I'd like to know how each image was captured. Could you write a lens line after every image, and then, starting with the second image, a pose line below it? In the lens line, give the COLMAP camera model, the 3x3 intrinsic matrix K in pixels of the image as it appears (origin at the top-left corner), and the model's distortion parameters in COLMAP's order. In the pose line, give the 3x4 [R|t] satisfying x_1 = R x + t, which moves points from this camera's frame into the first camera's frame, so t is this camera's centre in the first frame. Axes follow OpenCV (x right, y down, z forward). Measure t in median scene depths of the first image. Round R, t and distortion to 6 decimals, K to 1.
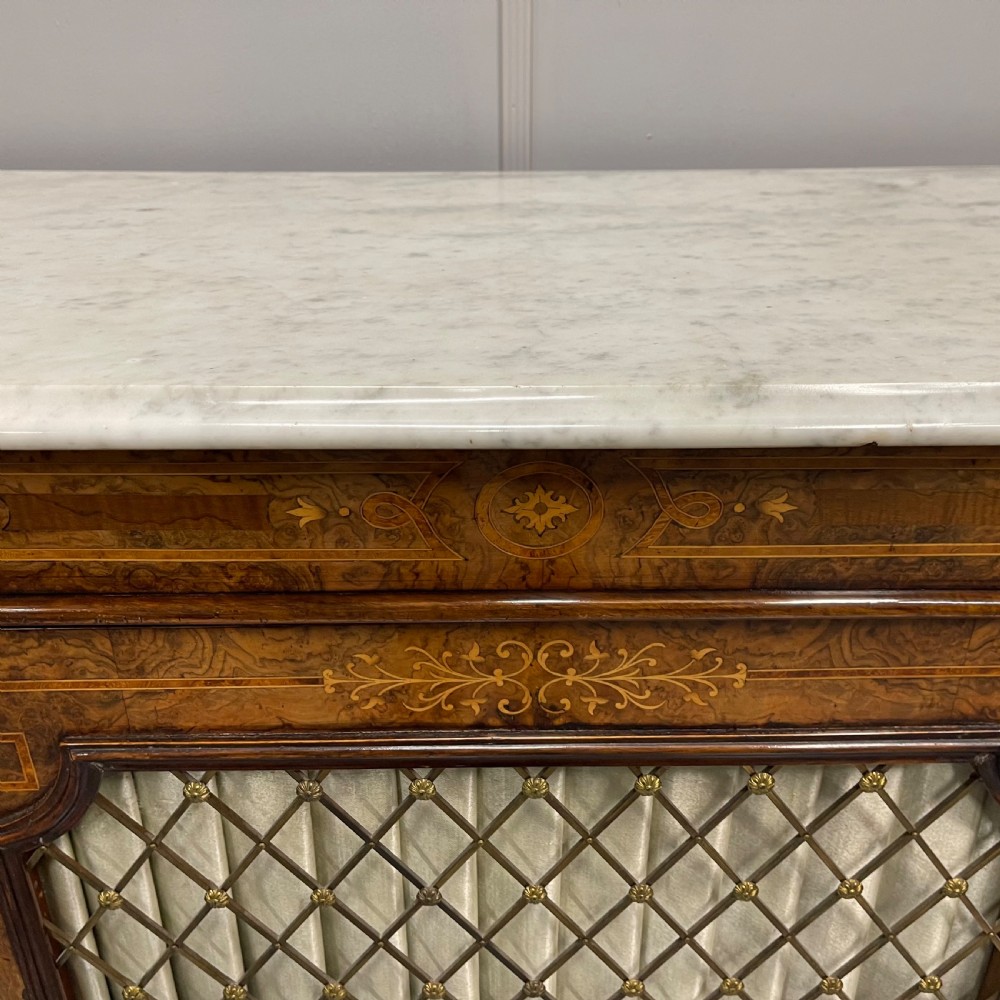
lens RADIAL K [[1016.3, 0, 499.1], [0, 1016.3, 499.6], [0, 0, 1]] dist [0.022507, 0.000000]
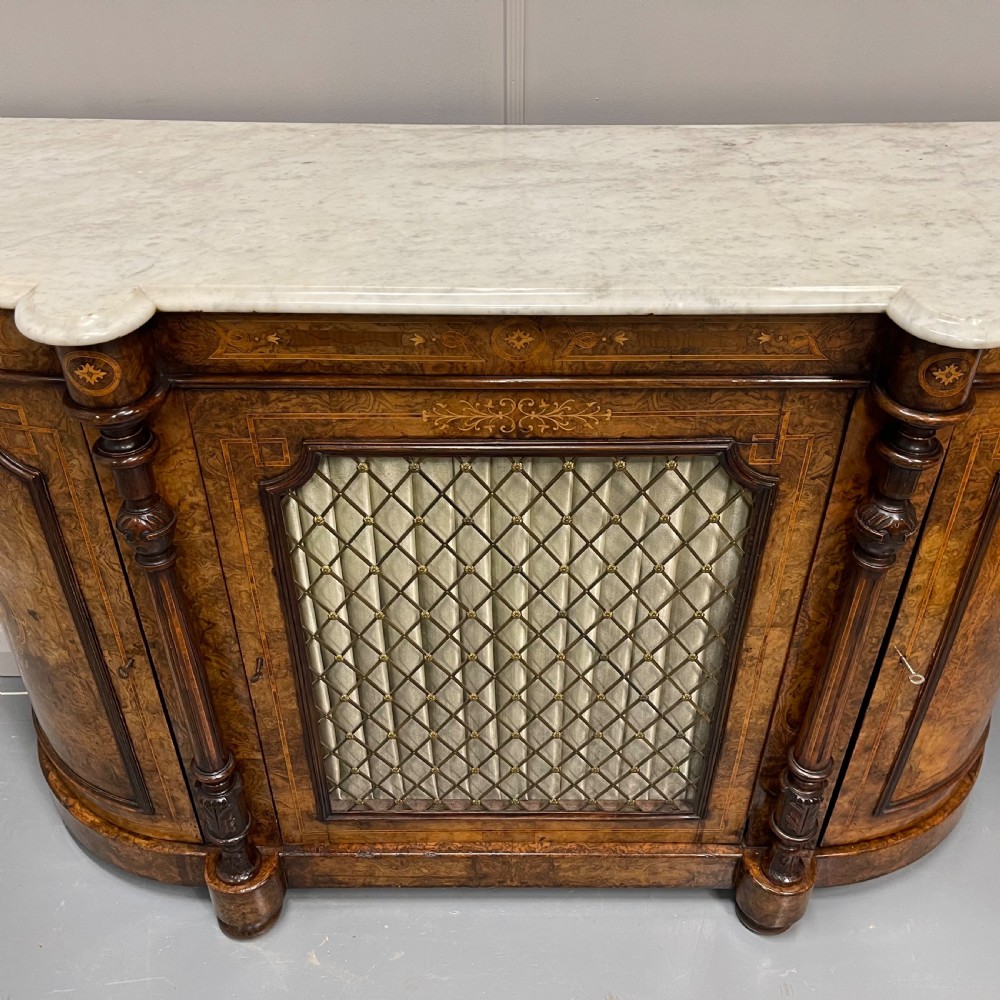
lens RADIAL K [[1016.3, 0, 513.0], [0, 1016.3, 522.3], [0, 0, 1]] dist [0.022507, 0.000000]
pose [[0.999952, 0.007529, 0.006190, 0.014524], [-0.008648, 0.978281, 0.207105, -0.055008], [-0.004497, -0.207149, 0.978299, -1.211184]]
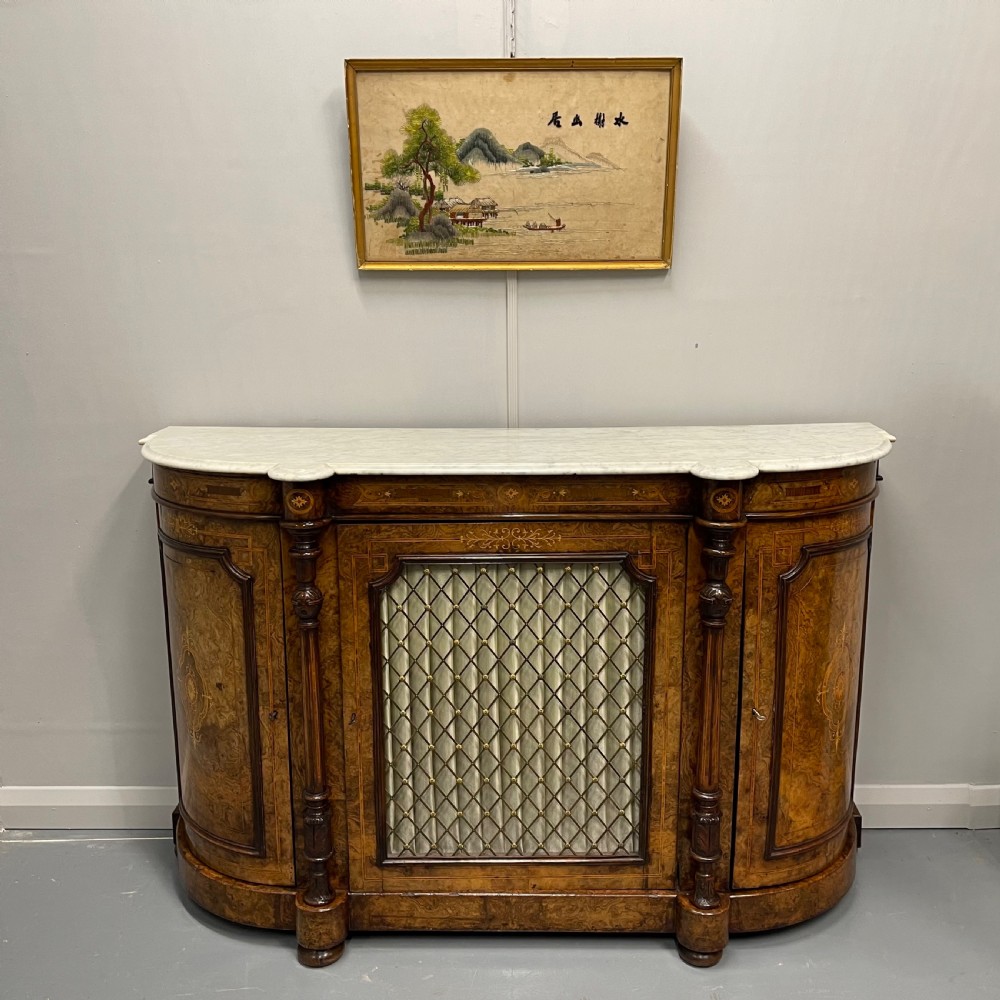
lens RADIAL K [[1016.3, 0, 507.1], [0, 1016.3, 517.6], [0, 0, 1]] dist [0.022507, 0.000000]
pose [[0.999764, 0.001906, -0.021622, 0.109098], [-0.007049, 0.970649, -0.240396, 1.086196], [0.020529, 0.240491, 0.970434, -3.045579]]
